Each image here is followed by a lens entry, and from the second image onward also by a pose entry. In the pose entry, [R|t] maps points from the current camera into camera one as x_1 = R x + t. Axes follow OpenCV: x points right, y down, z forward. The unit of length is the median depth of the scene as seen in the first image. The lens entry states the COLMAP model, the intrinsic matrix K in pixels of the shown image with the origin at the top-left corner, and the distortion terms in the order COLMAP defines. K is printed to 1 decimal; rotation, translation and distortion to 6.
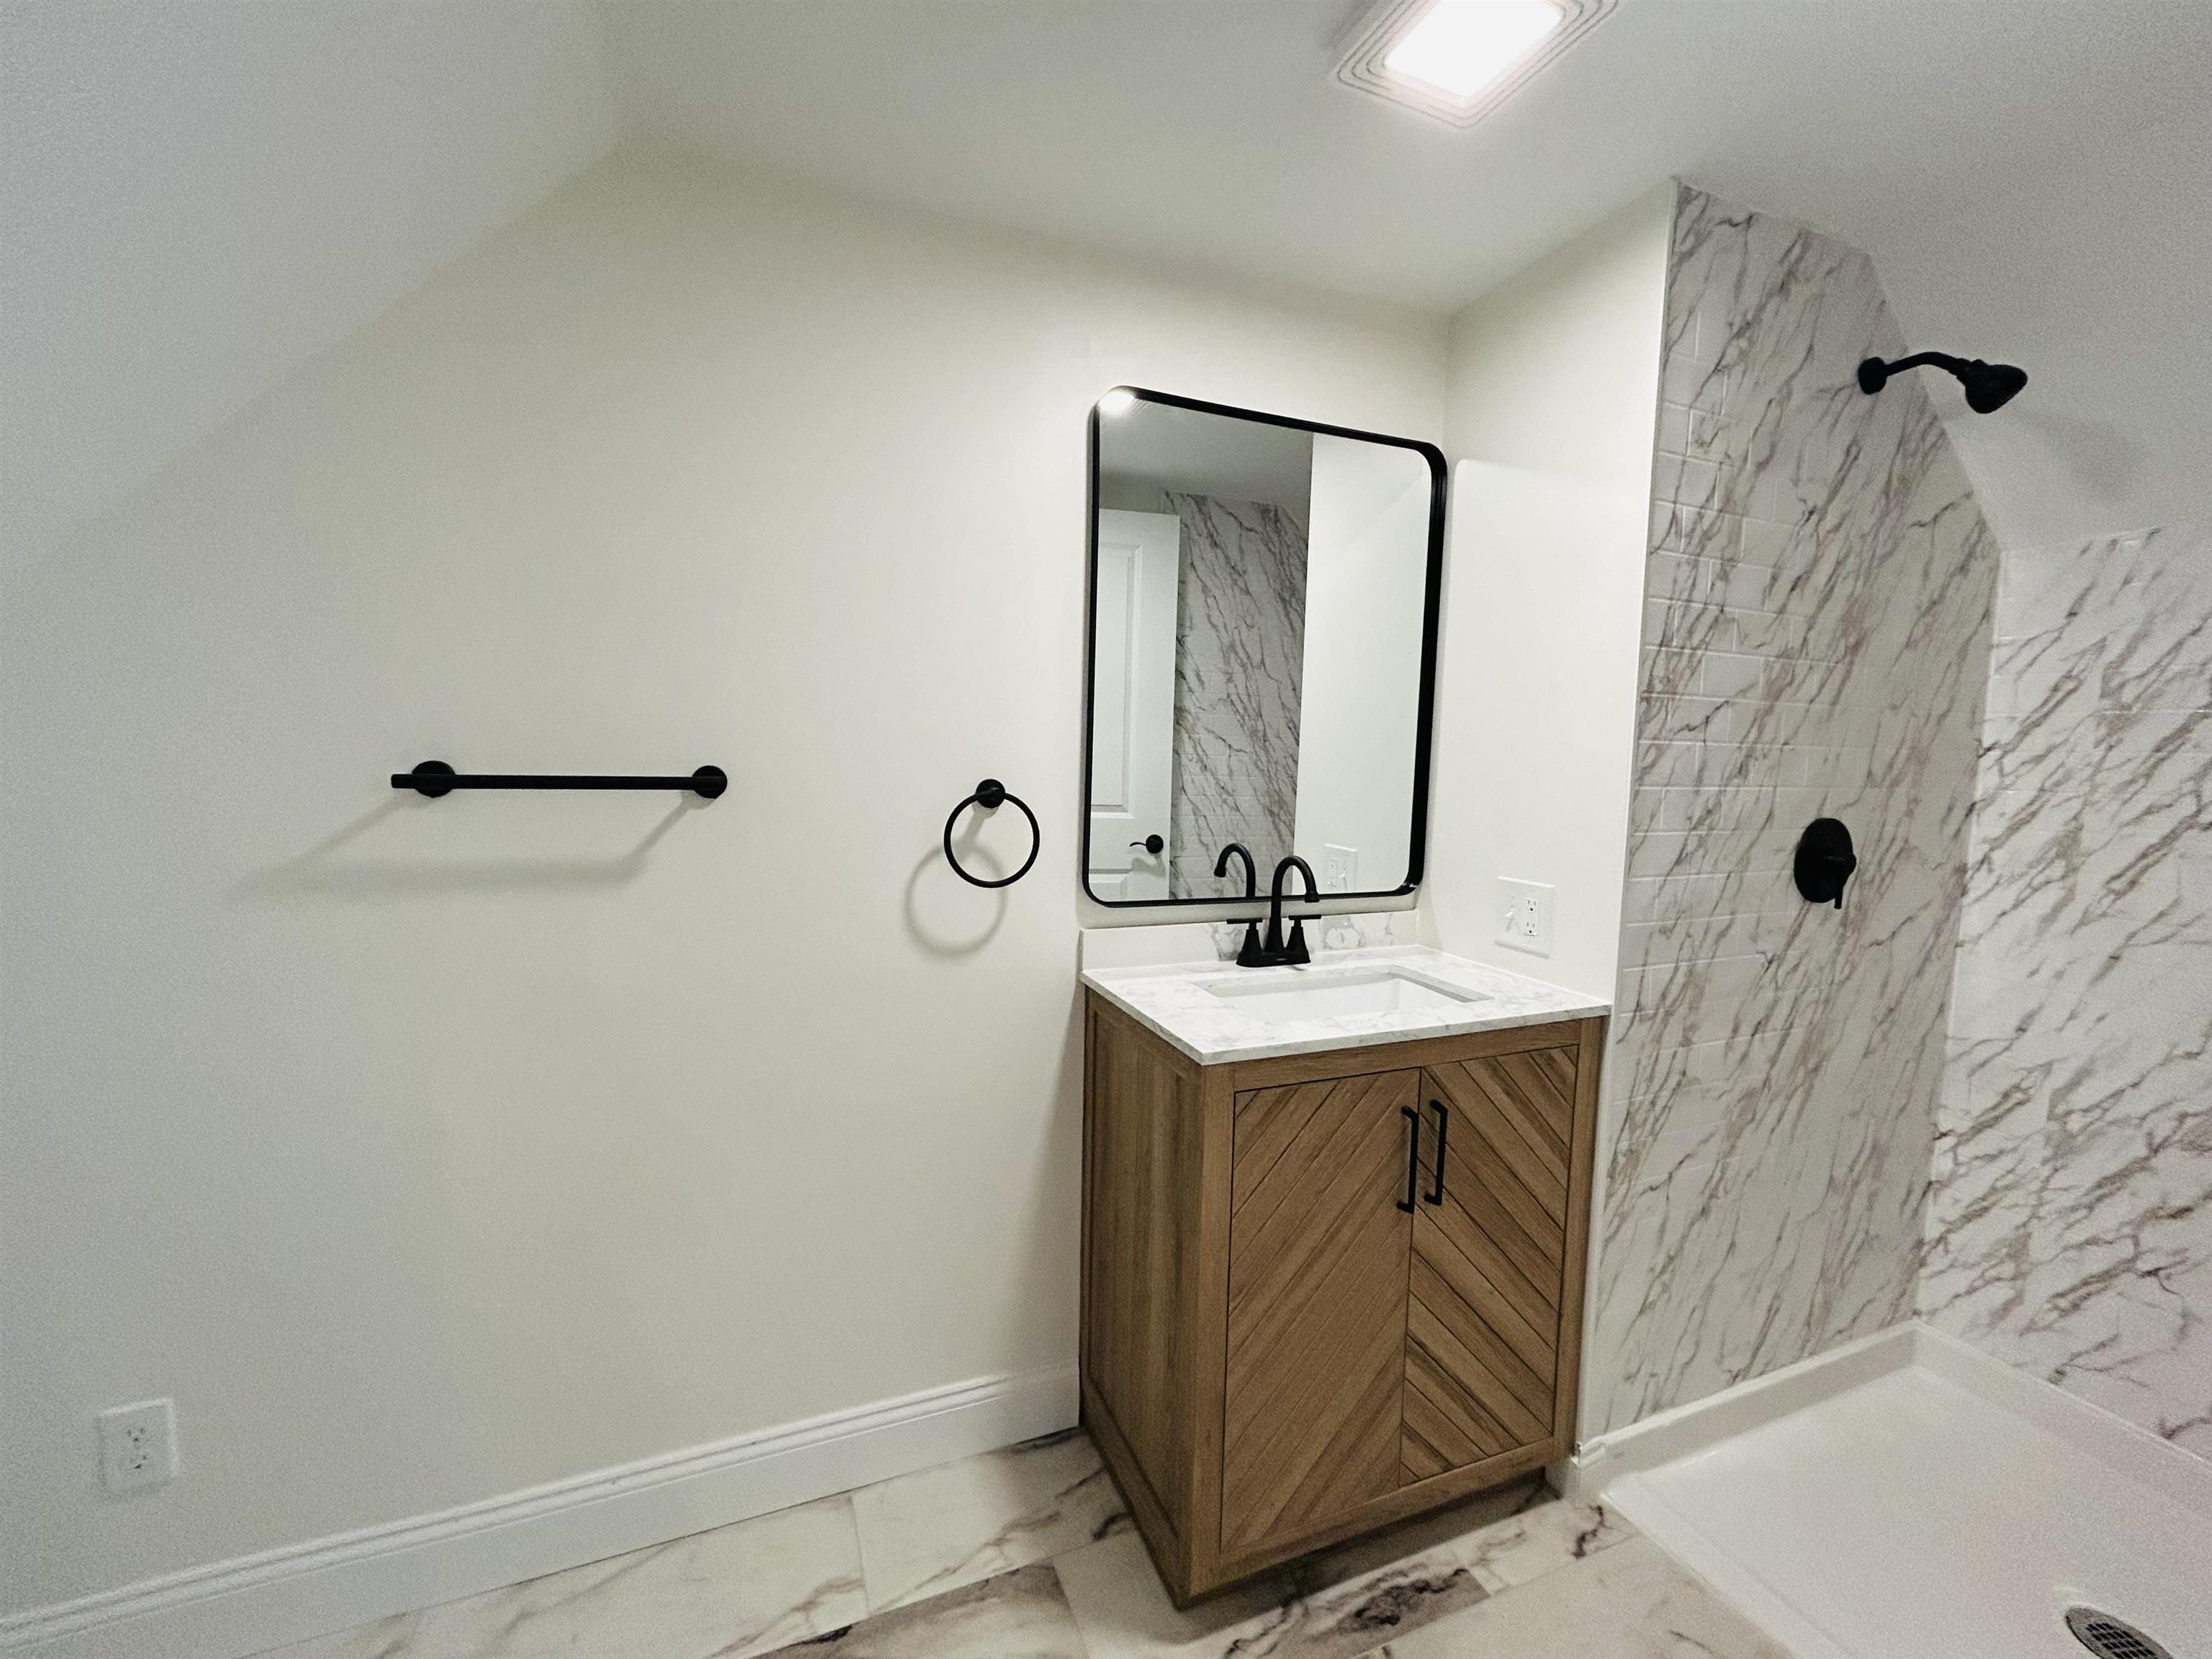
lens RADIAL K [[888.8, 0, 1101.9], [0, 888.8, 828.0], [0, 0, 1]] dist [-0.001092, -0.000090]
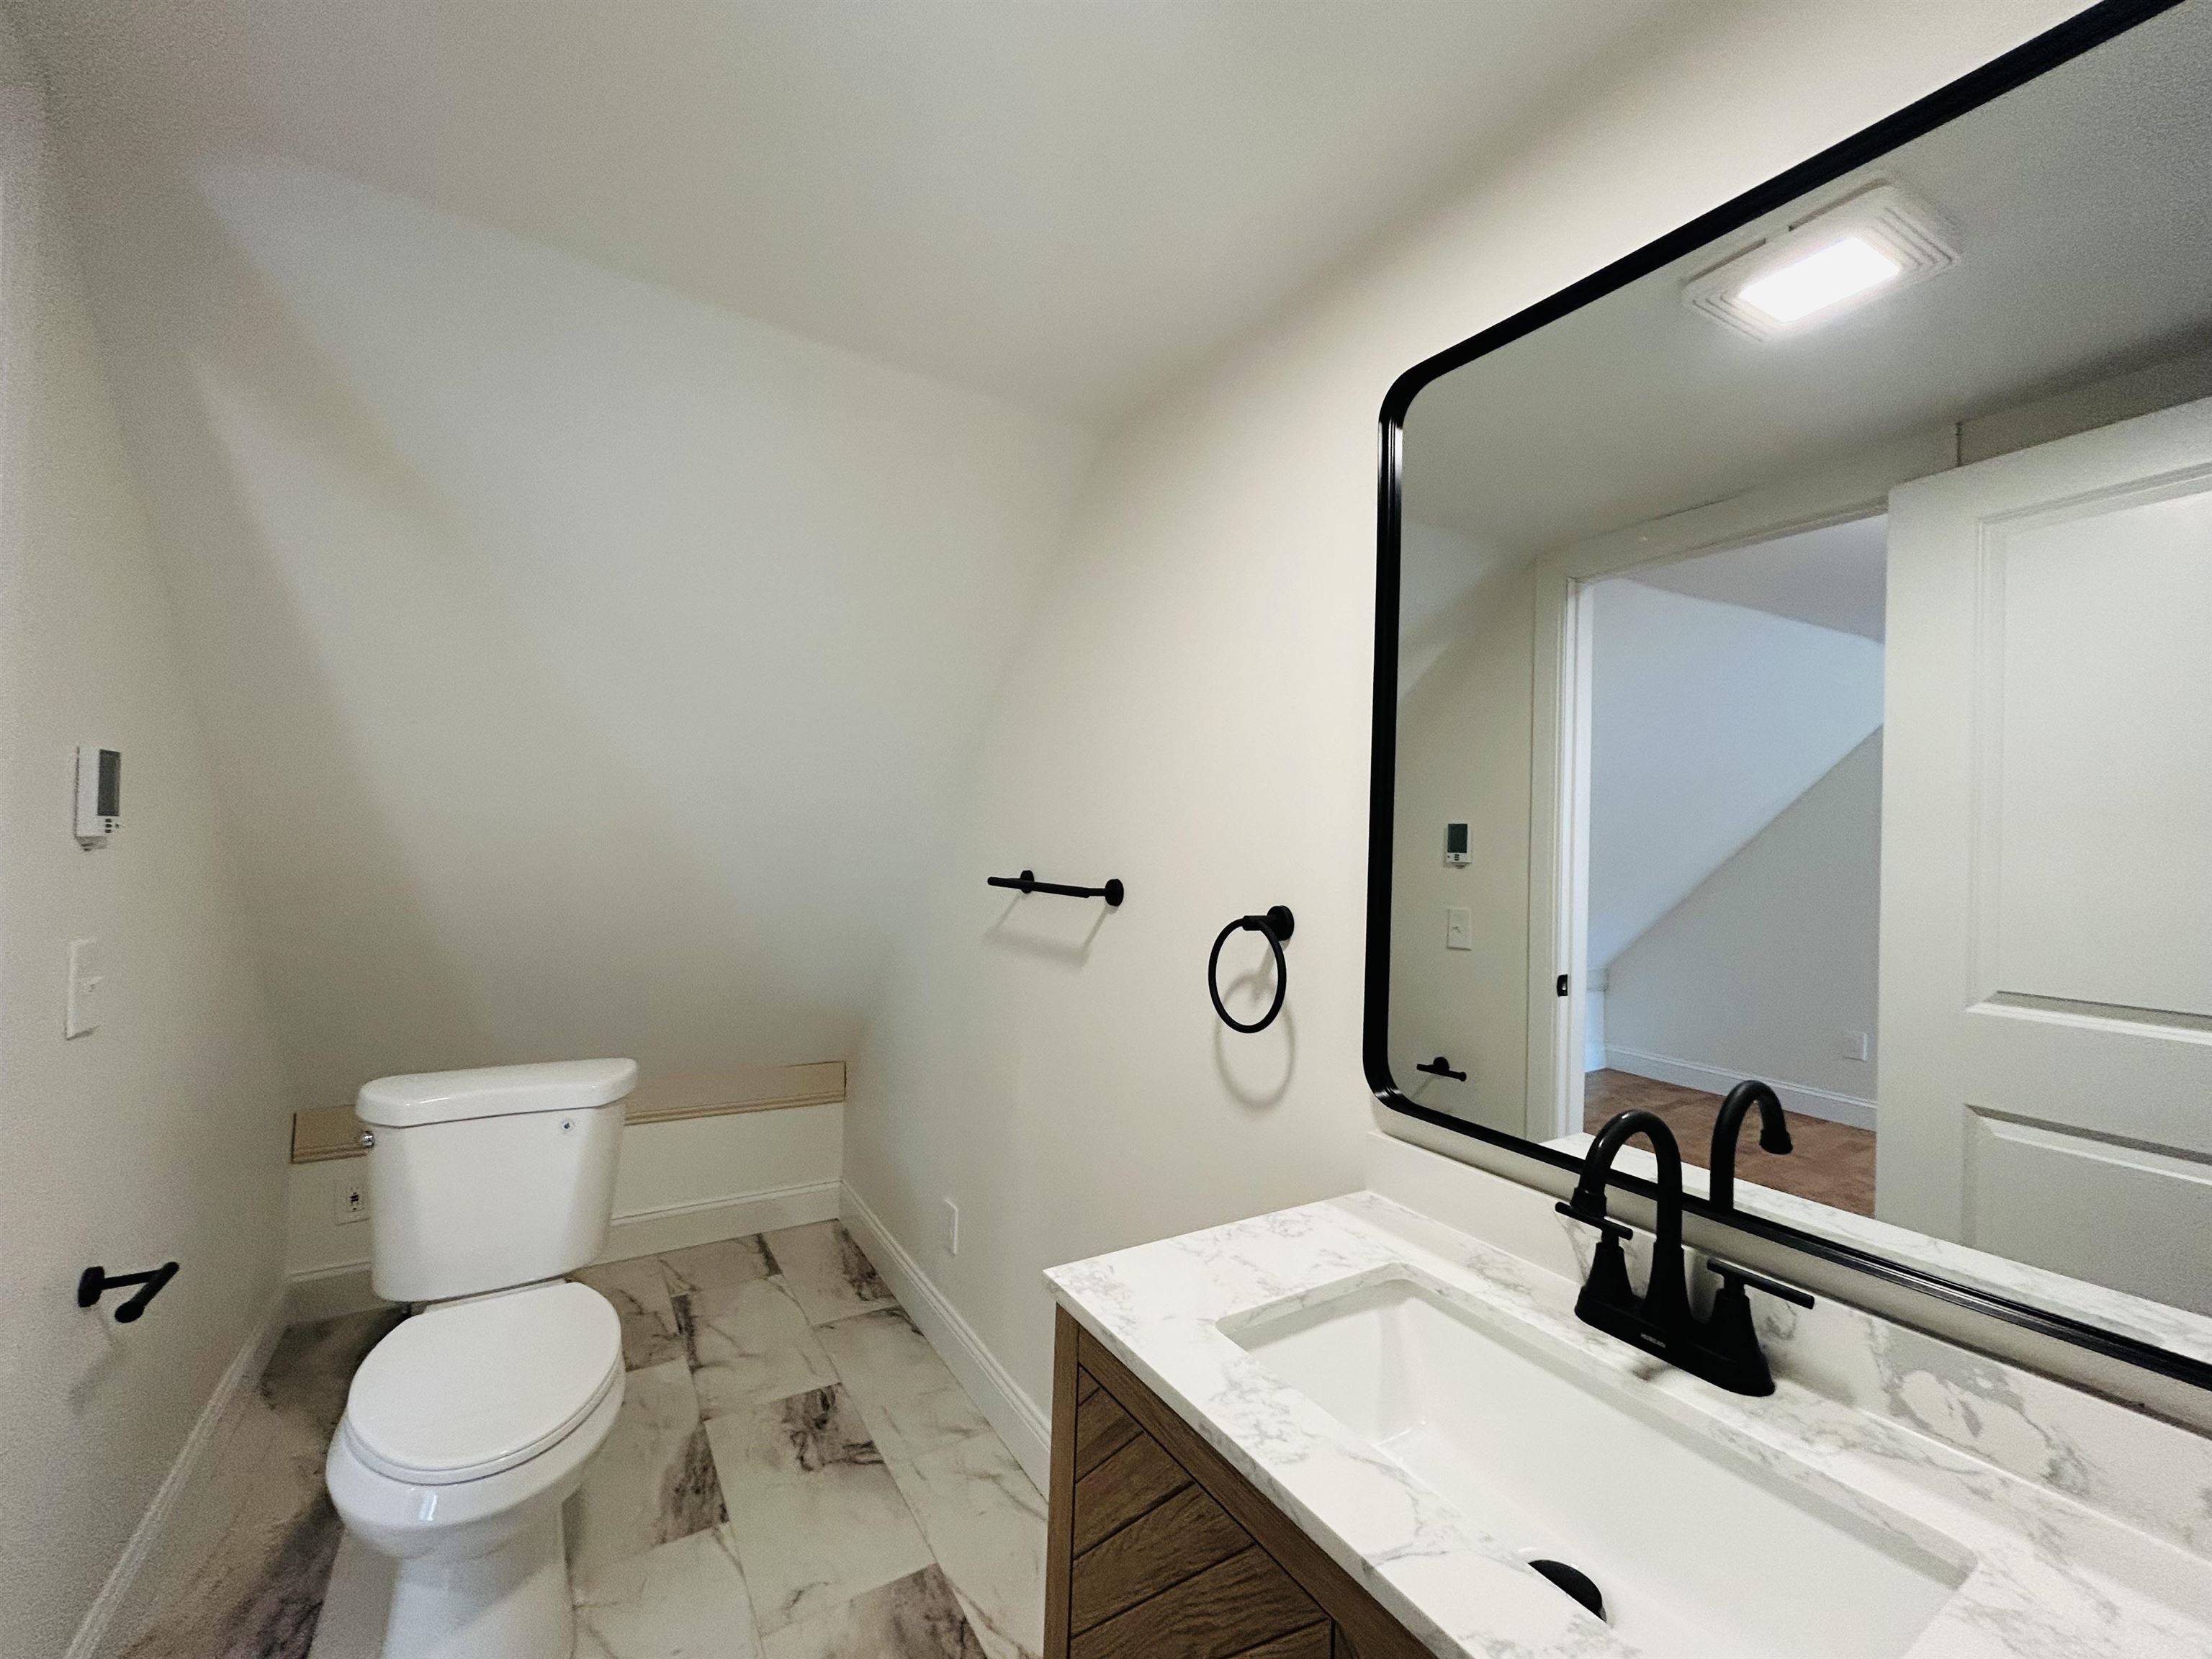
lens RADIAL K [[888.8, 0, 1101.9], [0, 888.8, 828.0], [0, 0, 1]] dist [-0.001092, -0.000090]
pose [[0.156720, -0.043988, -0.986663, 0.763907], [-0.110312, 0.991977, -0.061747, -0.062550], [0.981463, 0.118517, 0.150610, 0.785391]]
